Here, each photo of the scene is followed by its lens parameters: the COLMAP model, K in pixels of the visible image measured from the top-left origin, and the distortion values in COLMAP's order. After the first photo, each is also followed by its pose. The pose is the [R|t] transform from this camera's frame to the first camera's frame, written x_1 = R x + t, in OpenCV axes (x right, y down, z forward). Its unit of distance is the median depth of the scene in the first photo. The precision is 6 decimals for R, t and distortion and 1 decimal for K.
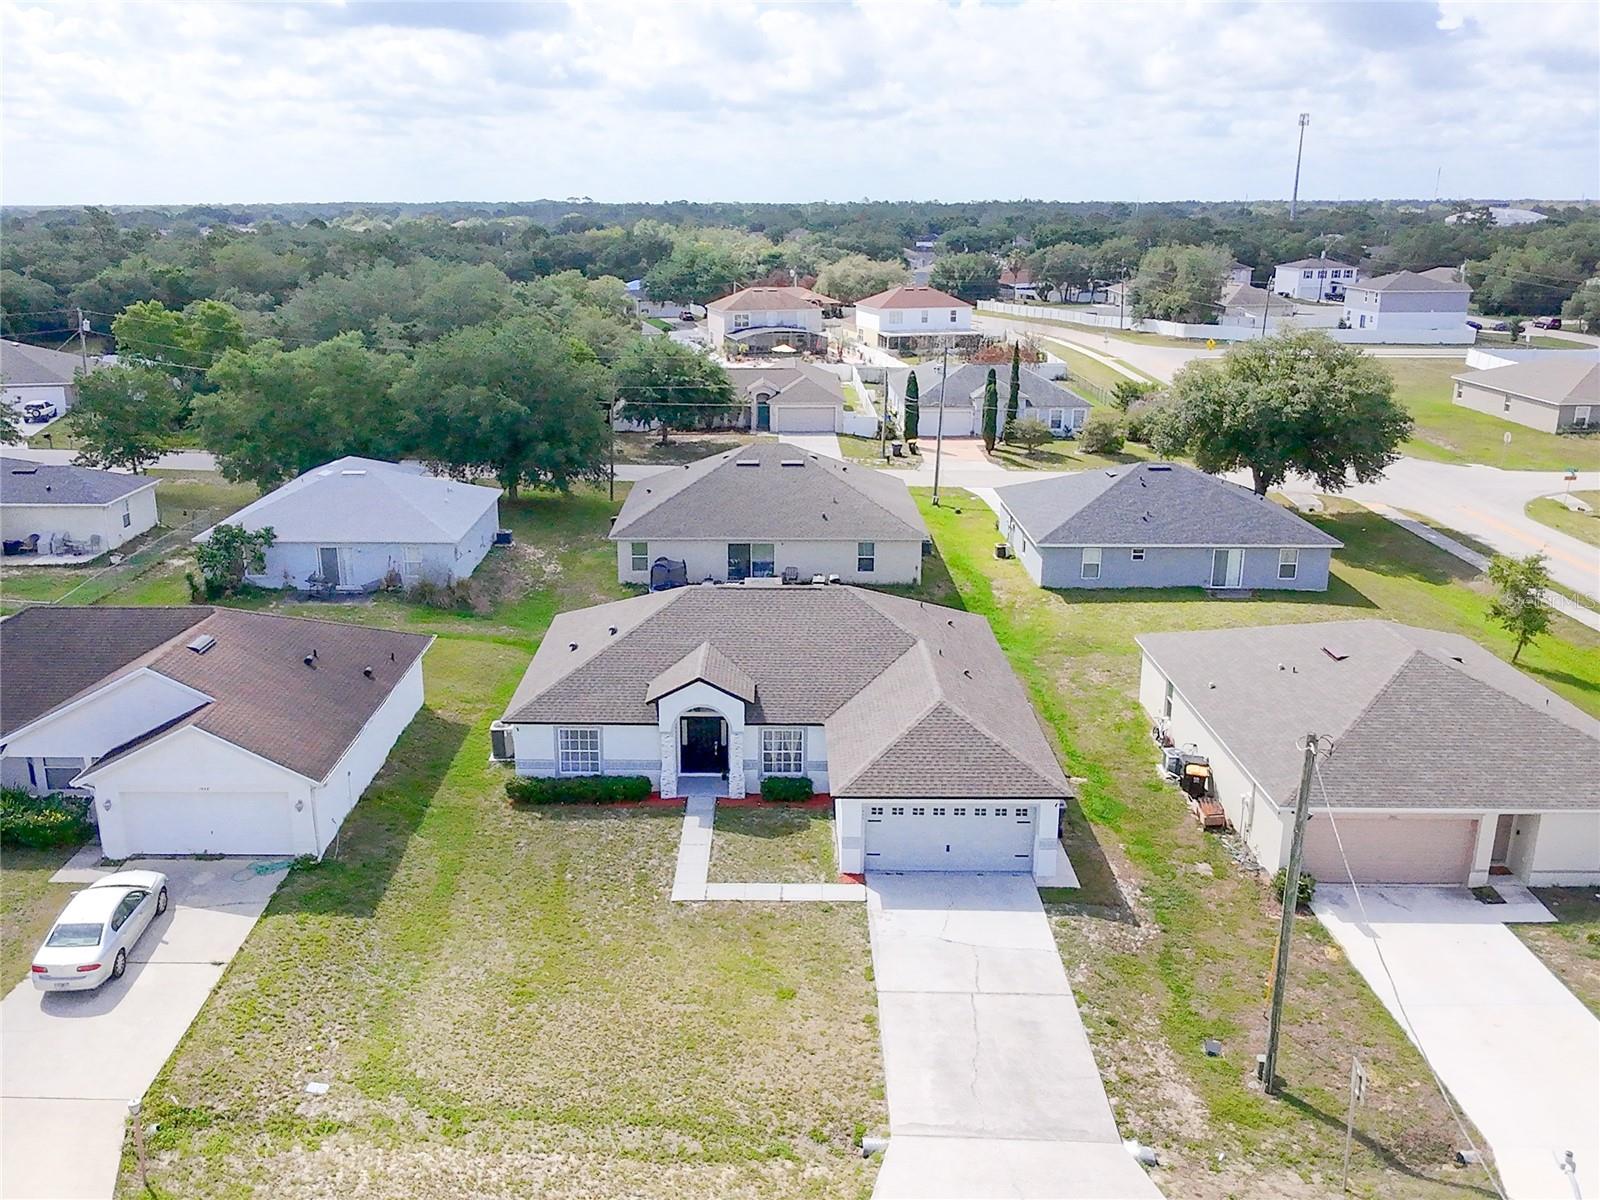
lens RADIAL K [[1367.4, 0, 800.0], [0, 1367.4, 600.0], [0, 0, 1]] dist [-0.008706, 0.001739]
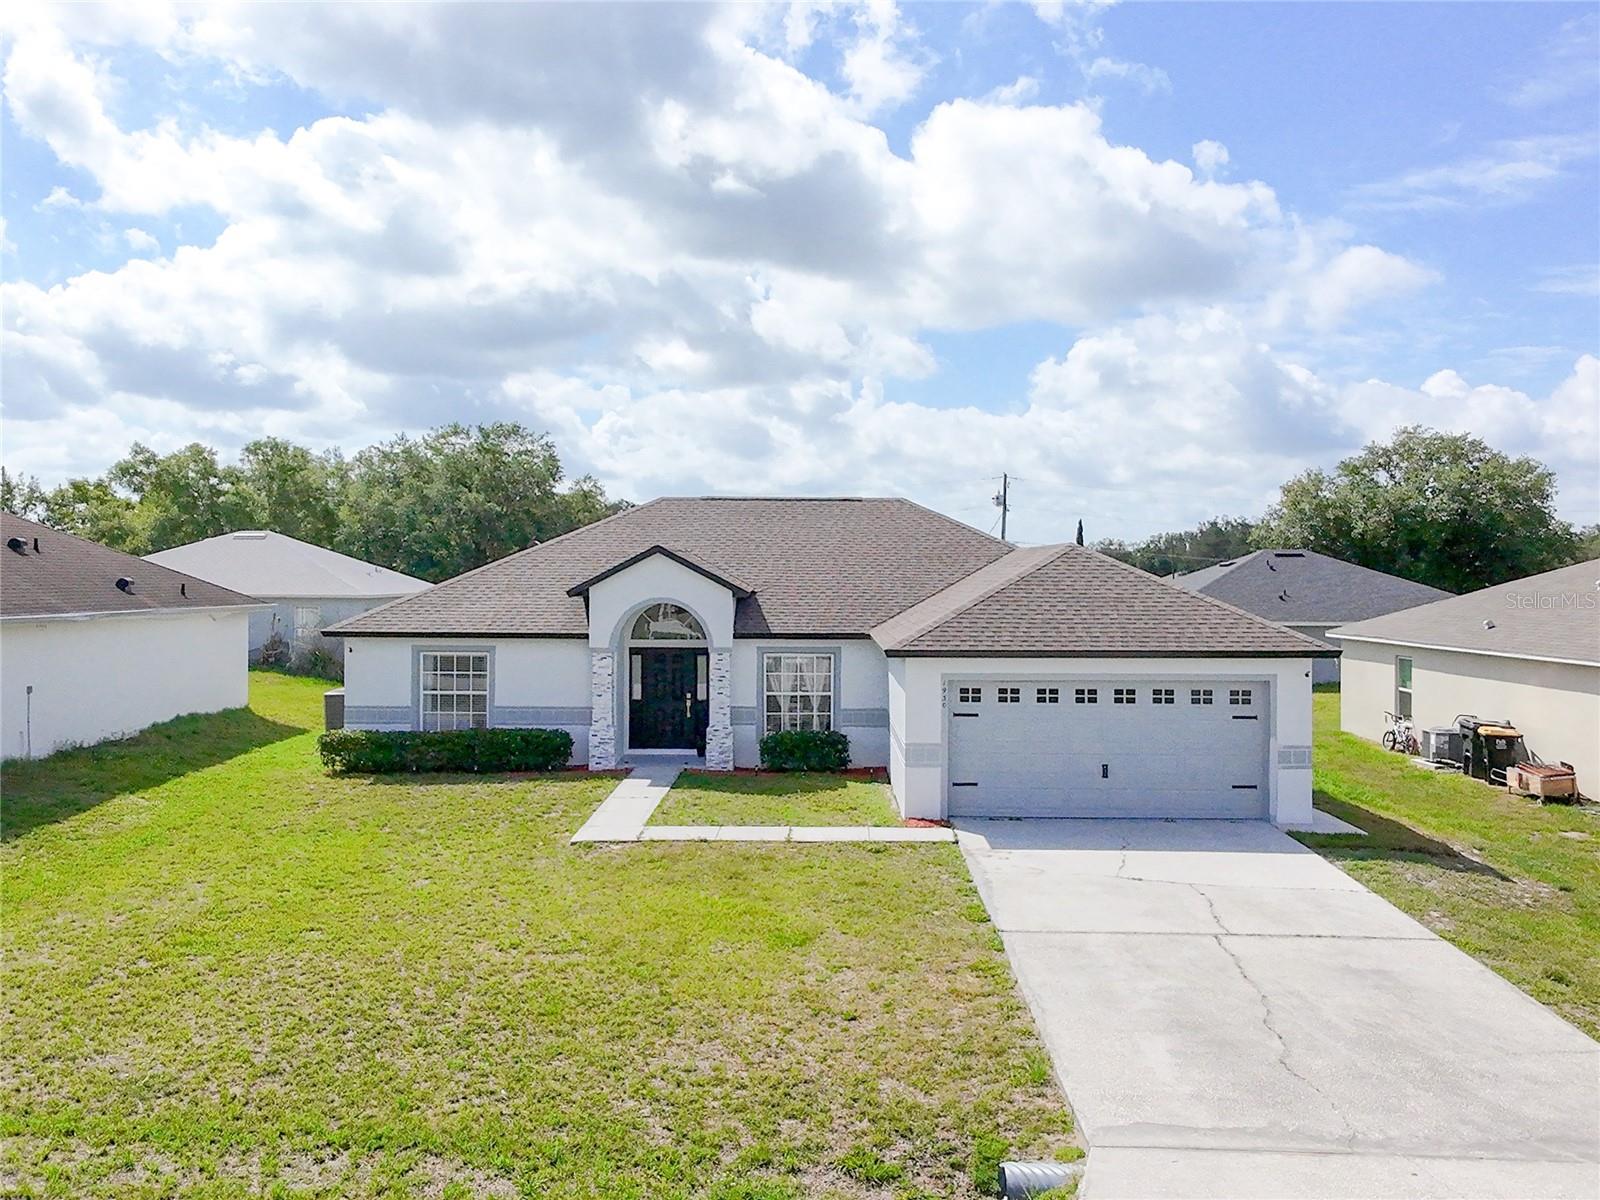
lens RADIAL K [[1373.7, 0, 834.4], [0, 1373.7, 599.0], [0, 0, 1]] dist [-0.002696, 0.003164]
pose [[0.999991, -0.004221, -0.000848, 0.003706], [0.003854, 0.965398, -0.260751, 0.229126], [0.001919, 0.260746, 0.965406, 0.419919]]
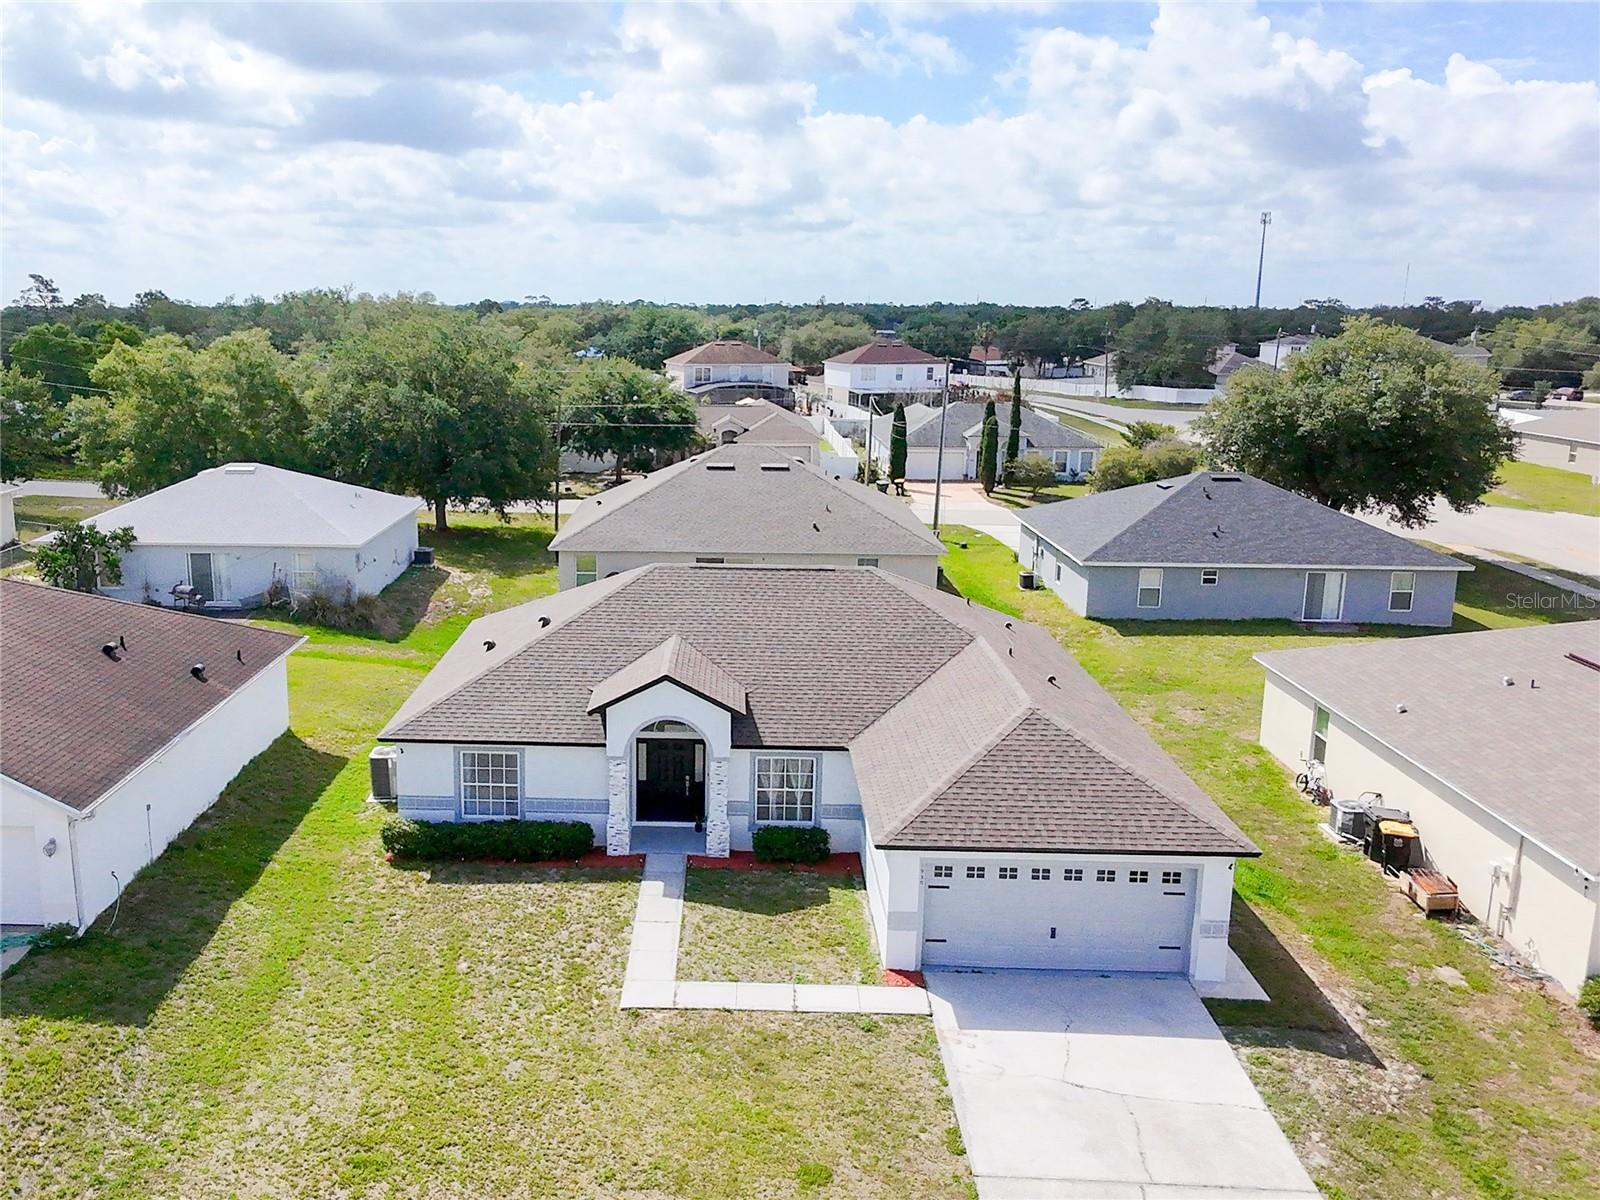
lens RADIAL K [[1377.2, 0, 698.4], [0, 1377.2, 602.3], [0, 0, 1]] dist [0.000304, 0.012333]
pose [[0.999190, 0.009353, -0.039141, -0.030127], [-0.012129, 0.997382, -0.071292, 0.067585], [0.038372, 0.071709, 0.996687, 0.305886]]
